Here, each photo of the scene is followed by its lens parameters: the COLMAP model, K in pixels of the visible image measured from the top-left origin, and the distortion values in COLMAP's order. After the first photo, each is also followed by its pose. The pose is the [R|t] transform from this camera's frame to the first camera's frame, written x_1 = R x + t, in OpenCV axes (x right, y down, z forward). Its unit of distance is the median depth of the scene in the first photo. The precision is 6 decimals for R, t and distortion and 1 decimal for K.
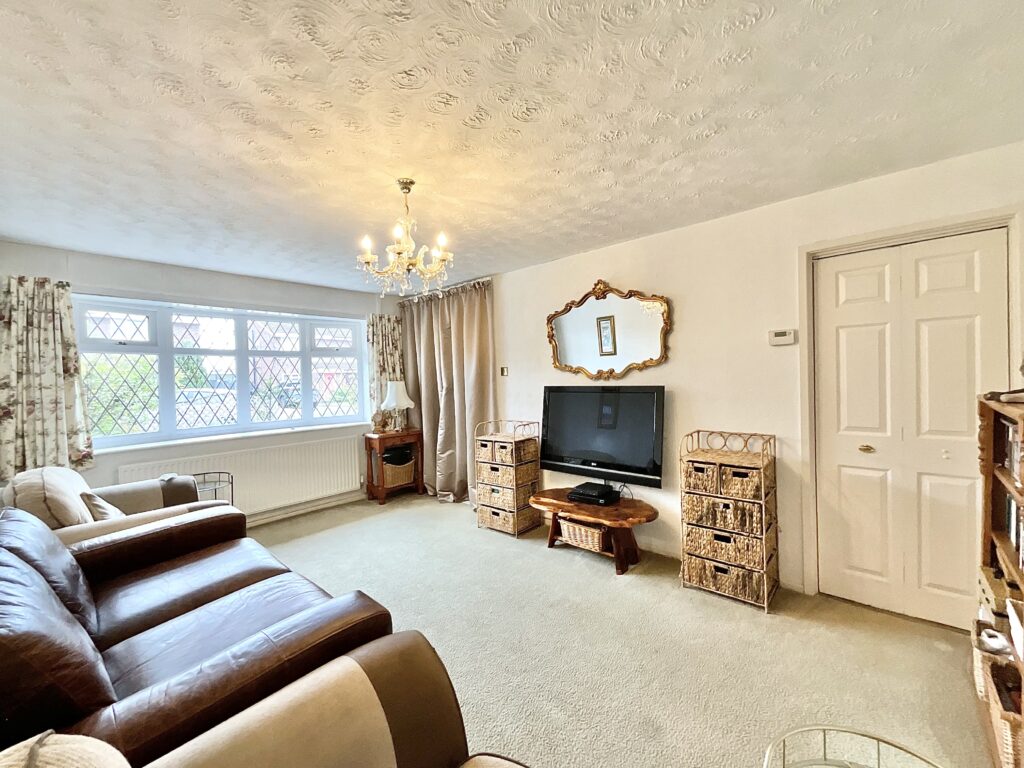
lens RADIAL K [[414.0, 0, 512.0], [0, 414.0, 384.0], [0, 0, 1]] dist [-0.001880, -0.000240]
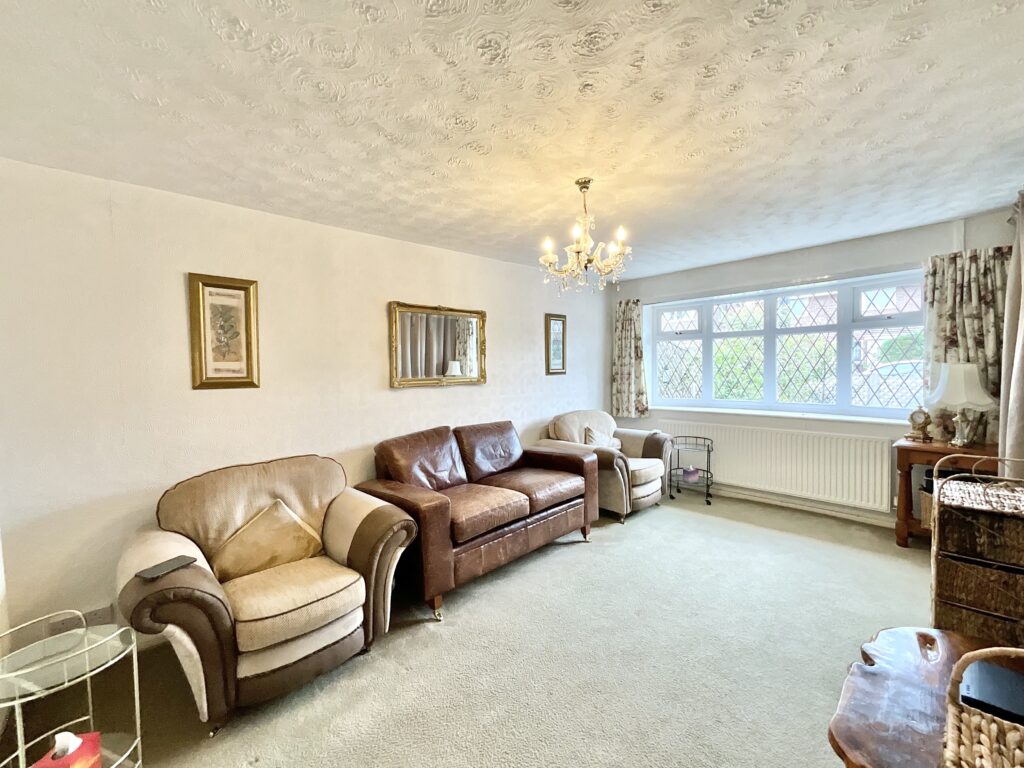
lens RADIAL K [[414.0, 0, 512.0], [0, 414.0, 384.0], [0, 0, 1]] dist [-0.001880, -0.000240]
pose [[-0.073216, 0.074334, -0.994542, 0.475985], [0.011413, 0.997216, 0.073693, -0.035413], [0.997251, -0.005955, -0.073861, 0.517368]]
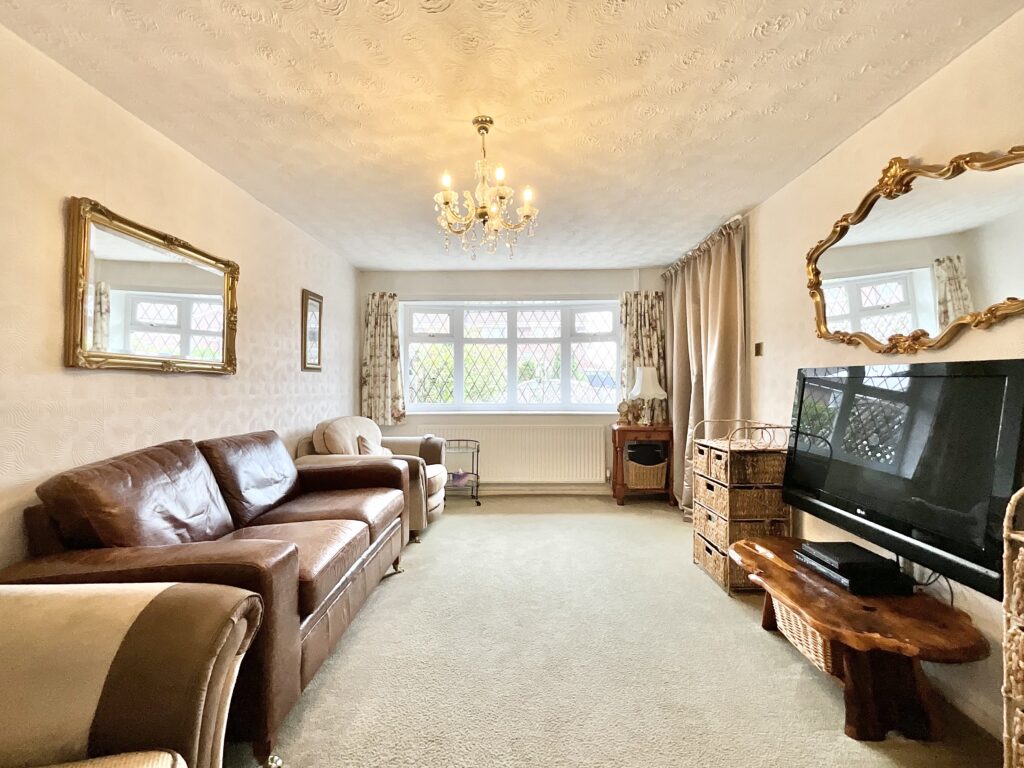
lens RADIAL K [[434.3, 0, 512.0], [0, 434.3, 384.0], [0, 0, 1]] dist [-0.002278, -0.000143]
pose [[0.653548, 0.028956, -0.756331, 0.286772], [-0.027234, 0.999521, 0.014734, 0.030054], [0.756395, 0.010969, 0.654023, 0.262914]]
